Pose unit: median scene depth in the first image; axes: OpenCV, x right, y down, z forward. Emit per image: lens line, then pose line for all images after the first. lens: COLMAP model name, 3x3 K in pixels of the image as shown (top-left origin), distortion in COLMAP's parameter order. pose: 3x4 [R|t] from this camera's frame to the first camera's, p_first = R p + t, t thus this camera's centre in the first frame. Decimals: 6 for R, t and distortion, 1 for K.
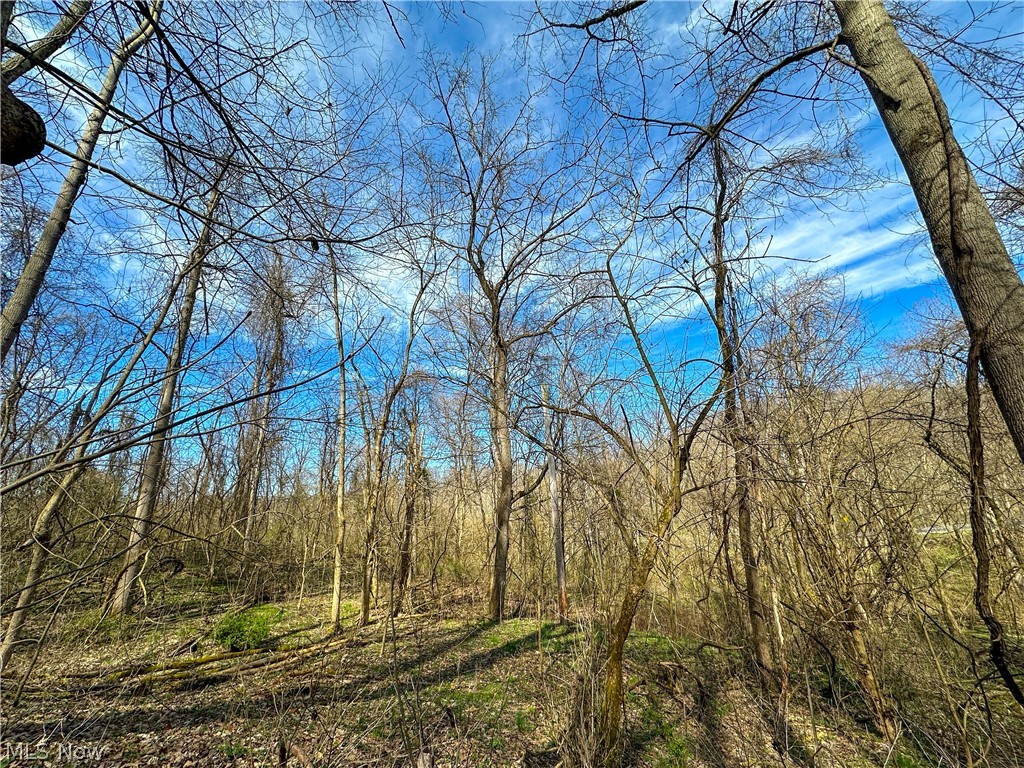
lens RADIAL K [[407.2, 0, 512.0], [0, 407.2, 384.0], [0, 0, 1]] dist [-0.001976, -0.000187]
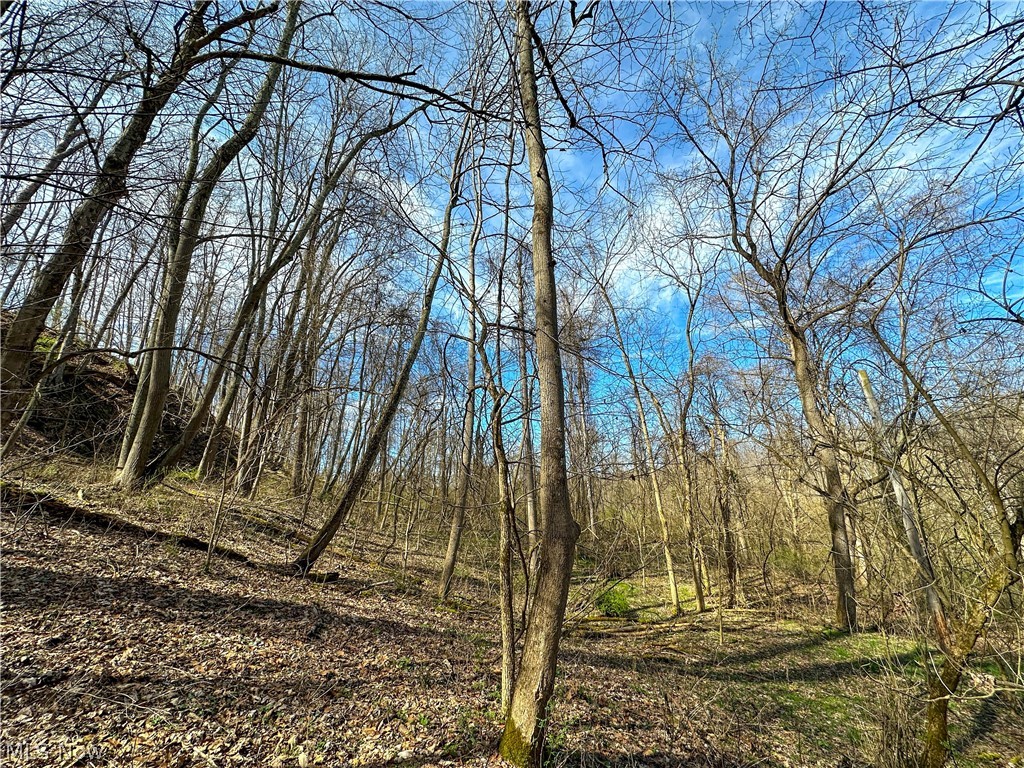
lens RADIAL K [[407.2, 0, 512.0], [0, 407.2, 384.0], [0, 0, 1]] dist [-0.001976, -0.000187]
pose [[0.753893, -0.169177, -0.634842, 0.080702], [0.207485, 0.978134, -0.014266, -0.149540], [0.623374, -0.120966, 0.772510, -0.168934]]
